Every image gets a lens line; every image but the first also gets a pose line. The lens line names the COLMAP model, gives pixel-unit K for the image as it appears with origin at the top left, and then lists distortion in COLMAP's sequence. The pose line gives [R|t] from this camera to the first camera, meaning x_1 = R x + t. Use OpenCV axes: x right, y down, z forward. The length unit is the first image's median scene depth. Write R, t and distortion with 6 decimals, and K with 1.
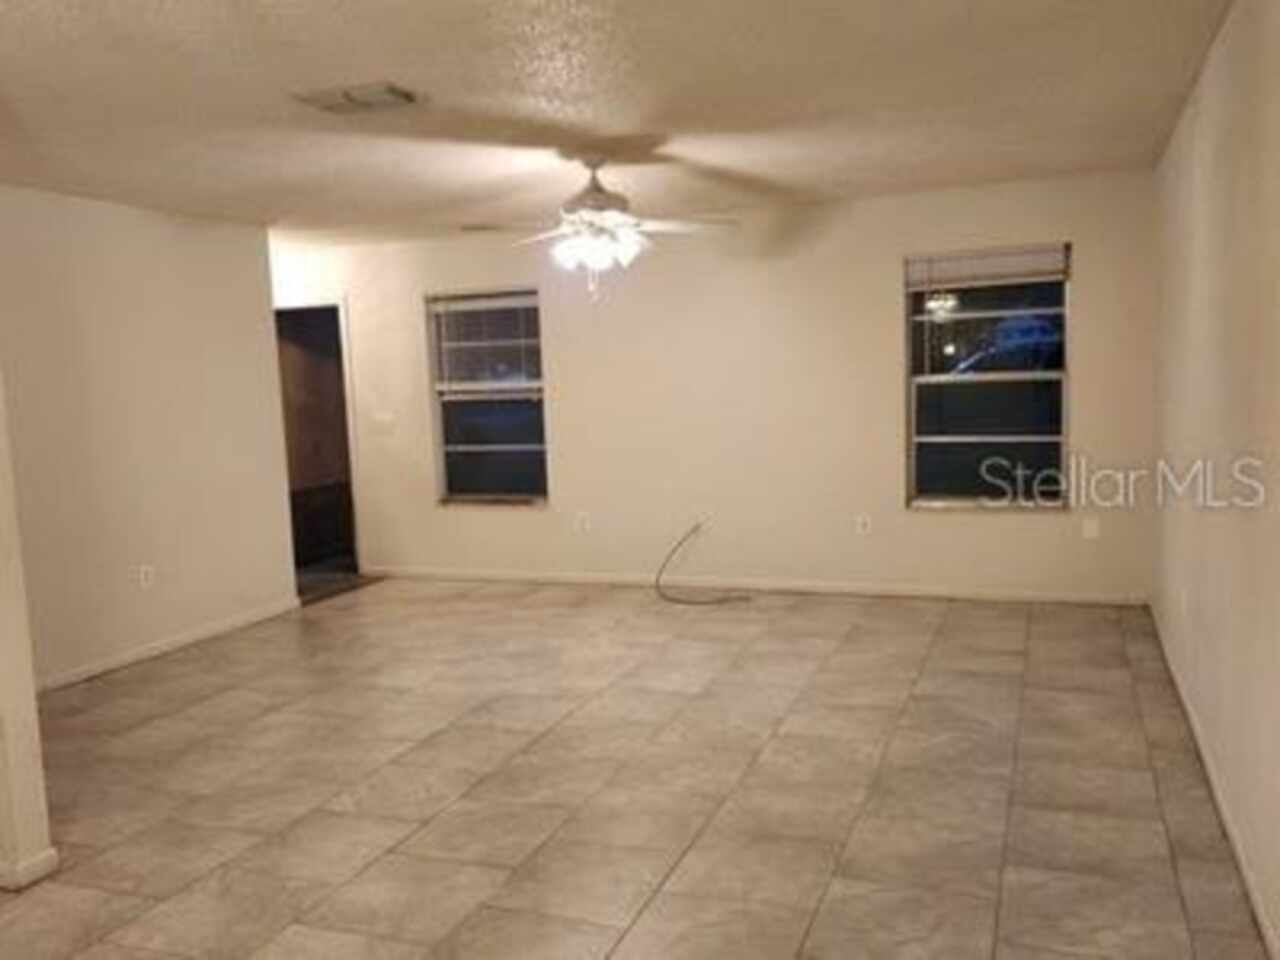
lens RADIAL K [[1077.6, 0, 640.0], [0, 1077.6, 480.0], [0, 0, 1]] dist [-0.002530, -0.001039]
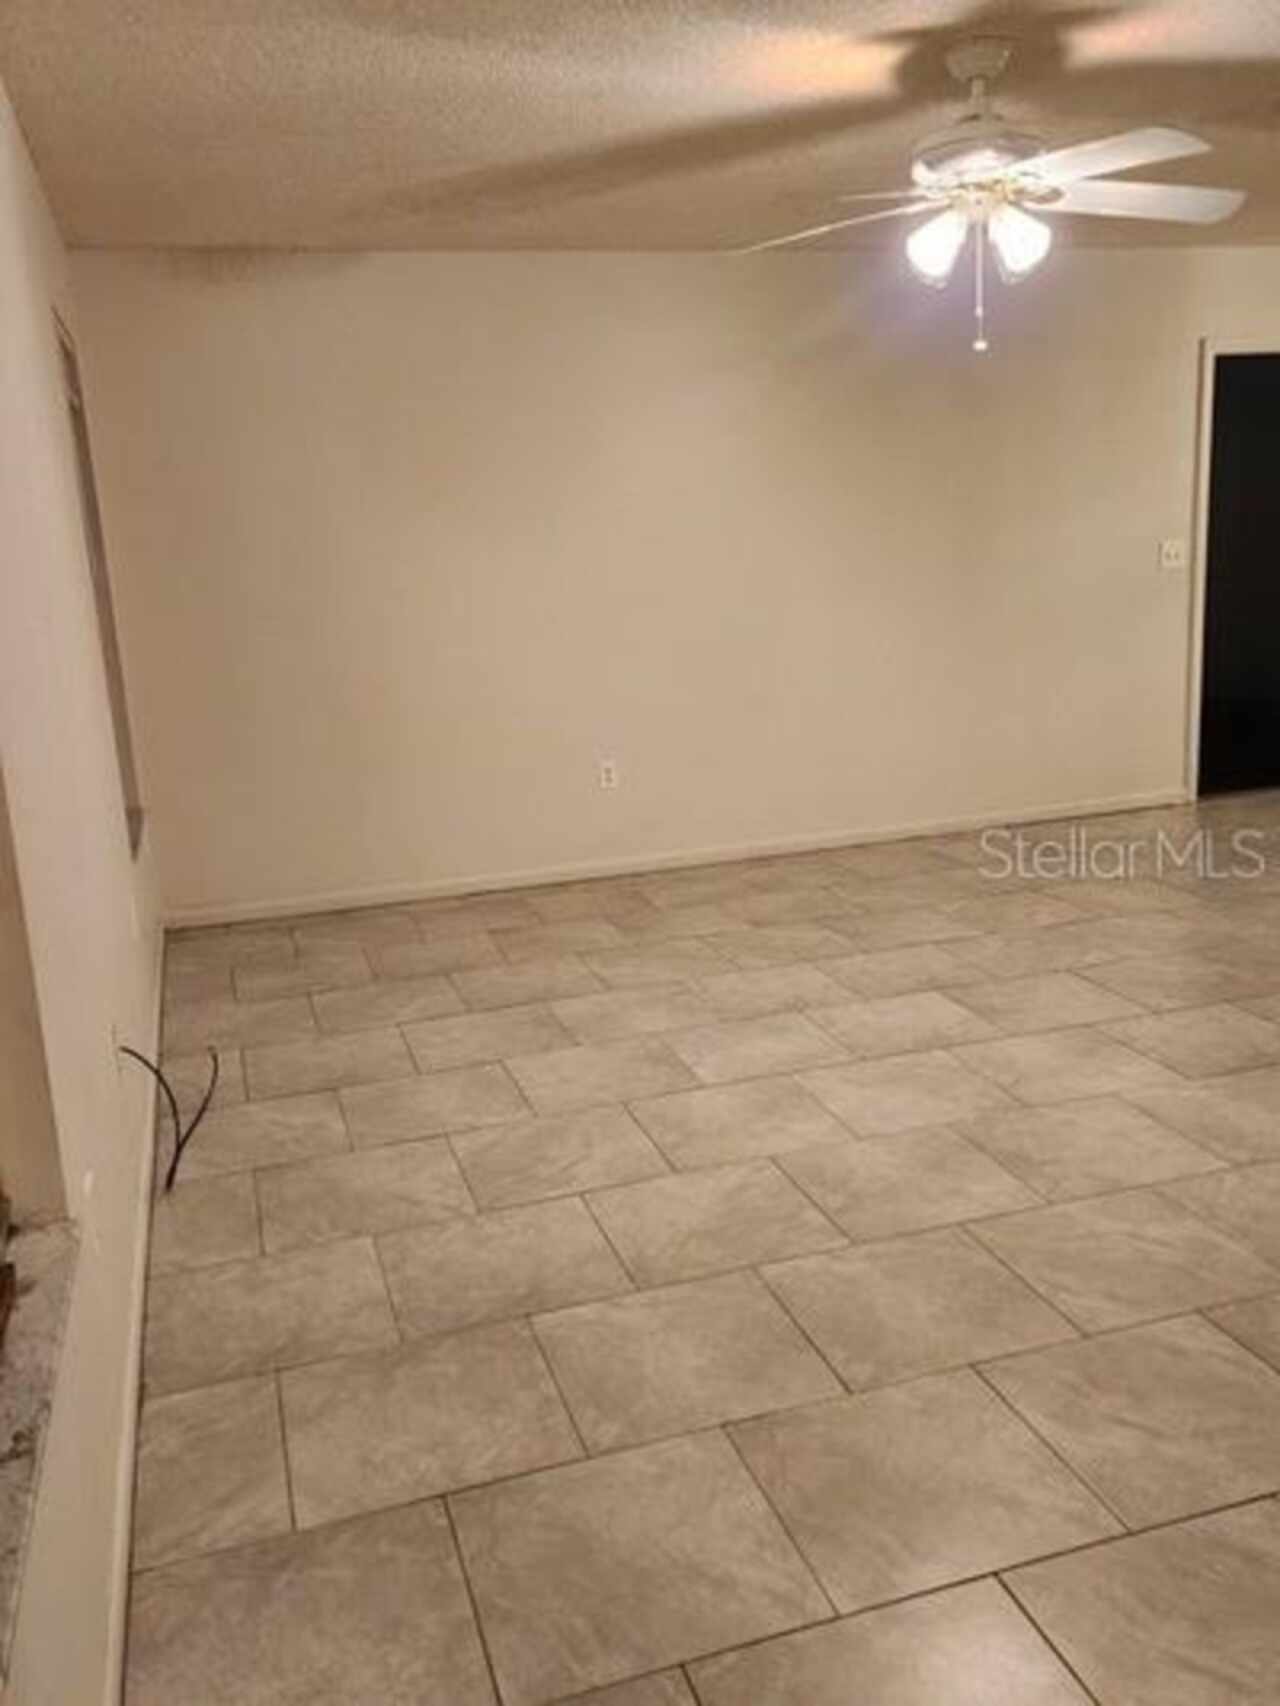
lens RADIAL K [[1436.3, 0, 640.0], [0, 1436.3, 853.0], [0, 0, 1]] dist [-0.002530, -0.001039]
pose [[-0.612117, -0.097545, 0.784727, -0.515032], [0.159017, 0.956907, 0.242987, -0.125806], [-0.774613, 0.273521, -0.570228, 1.607895]]
